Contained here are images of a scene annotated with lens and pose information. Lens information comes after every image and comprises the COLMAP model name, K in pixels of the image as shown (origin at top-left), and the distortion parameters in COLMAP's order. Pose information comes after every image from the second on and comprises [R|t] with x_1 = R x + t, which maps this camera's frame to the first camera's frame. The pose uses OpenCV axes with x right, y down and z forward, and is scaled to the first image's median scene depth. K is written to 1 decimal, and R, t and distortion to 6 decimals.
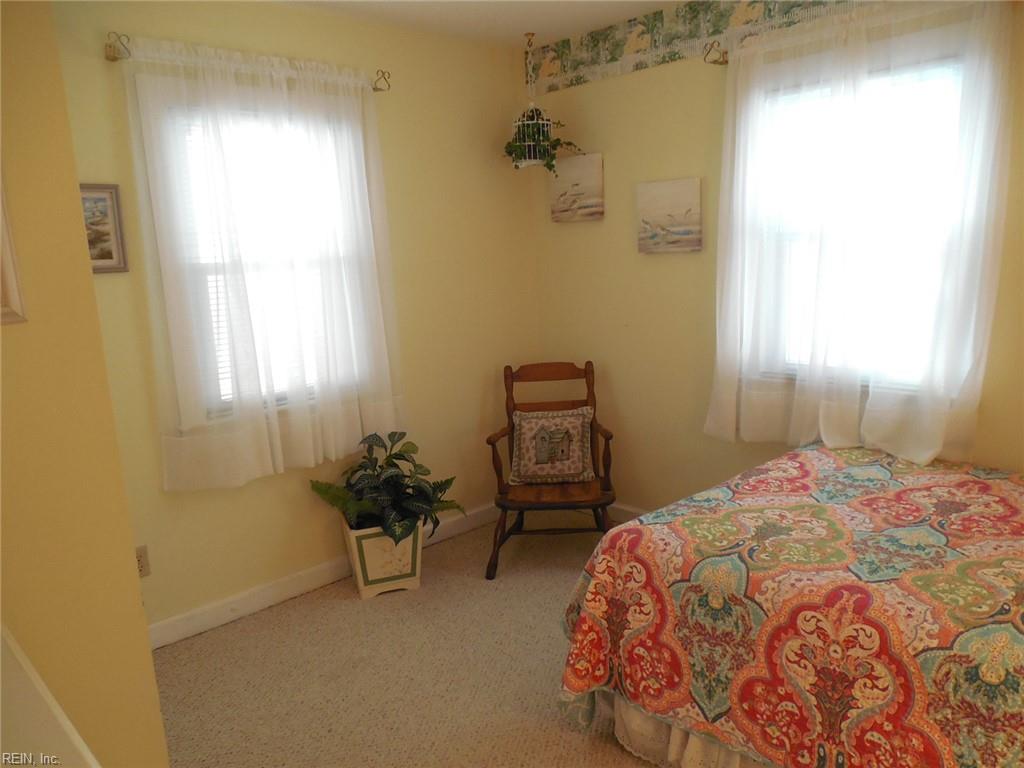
lens RADIAL K [[755.6, 0, 509.8], [0, 755.6, 379.2], [0, 0, 1]] dist [-0.008502, -0.003538]
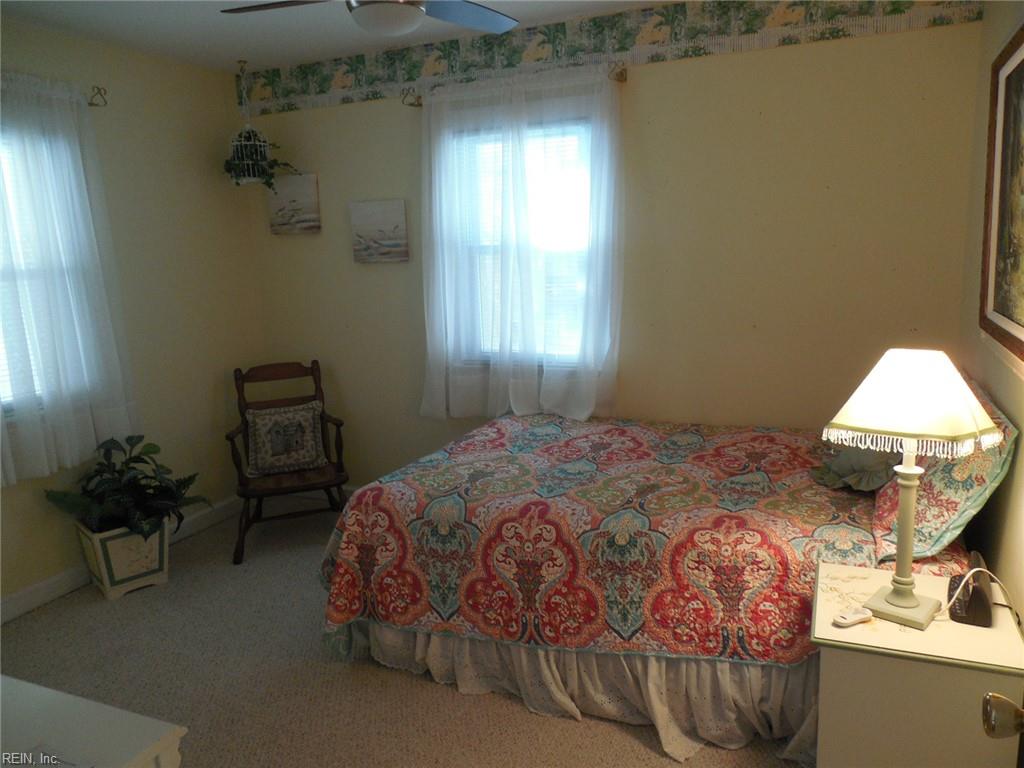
lens RADIAL K [[755.6, 0, 509.8], [0, 755.6, 379.2], [0, 0, 1]] dist [-0.008502, -0.003538]
pose [[0.923885, -0.058704, 0.378141, -0.073298], [0.061744, 0.998084, 0.004092, 0.024494], [-0.377656, 0.019567, 0.925739, -0.189906]]
